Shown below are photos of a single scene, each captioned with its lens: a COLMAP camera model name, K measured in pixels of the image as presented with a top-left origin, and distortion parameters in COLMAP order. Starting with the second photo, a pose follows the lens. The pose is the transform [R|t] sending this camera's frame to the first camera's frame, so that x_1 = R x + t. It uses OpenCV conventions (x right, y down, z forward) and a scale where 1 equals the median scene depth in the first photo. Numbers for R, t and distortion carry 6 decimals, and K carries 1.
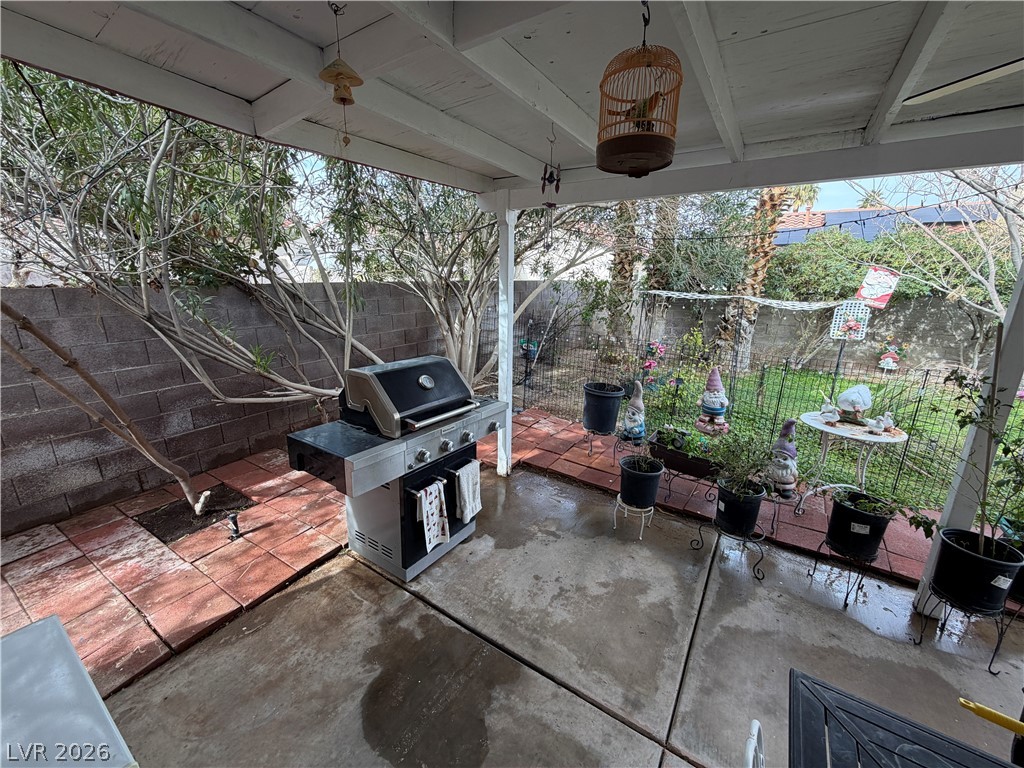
lens RADIAL K [[407.3, 0, 509.8], [0, 407.3, 382.8], [0, 0, 1]] dist [0.000625, 0.000113]
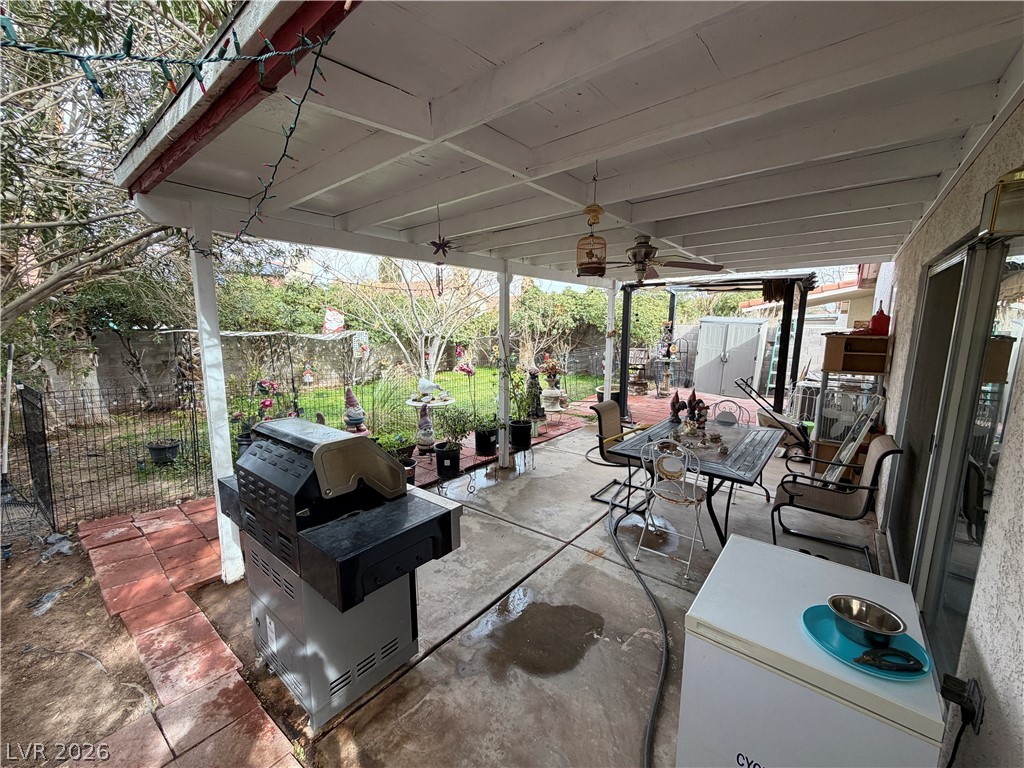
lens RADIAL K [[407.3, 0, 510.0], [0, 407.3, 381.3], [0, 0, 1]] dist [0.000625, 0.000113]
pose [[0.102272, -0.158424, 0.982060, -0.705435], [0.245834, 0.960640, 0.129367, -0.101931], [-0.963902, 0.228193, 0.137193, 0.381164]]
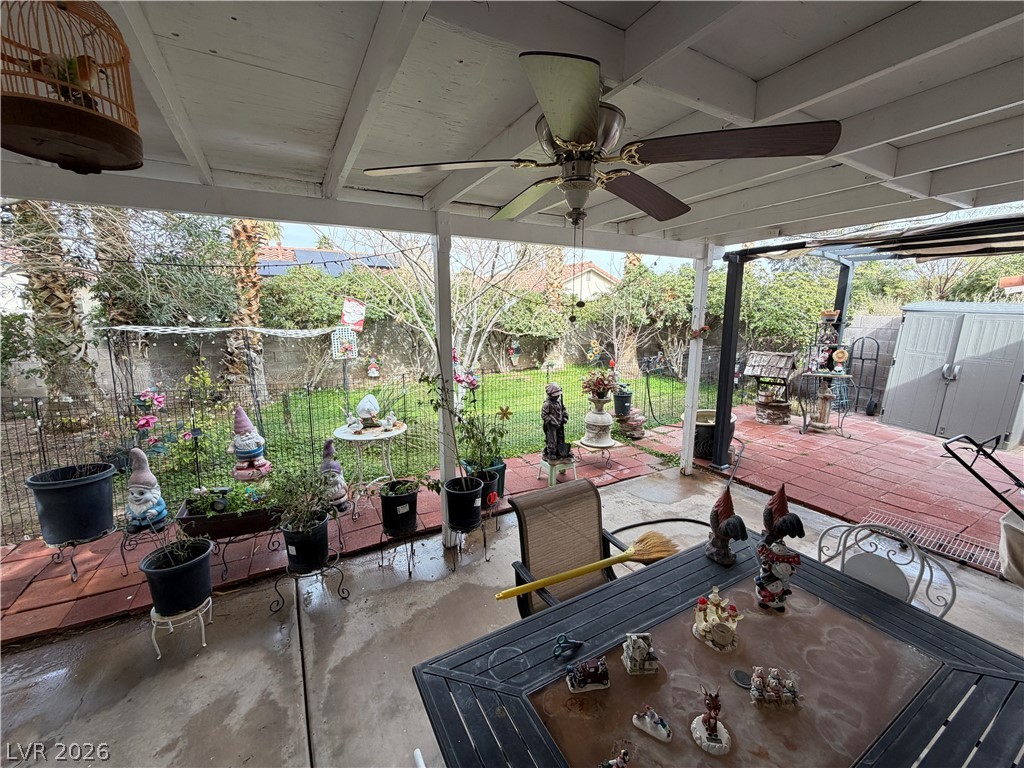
lens RADIAL K [[407.3, 0, 510.5], [0, 407.3, 382.8], [0, 0, 1]] dist [0.000625, 0.000113]
pose [[0.454143, -0.173062, 0.873958, -0.002835], [0.230786, 0.970321, 0.072218, -0.017538], [-0.860518, 0.168900, 0.480605, 0.041230]]
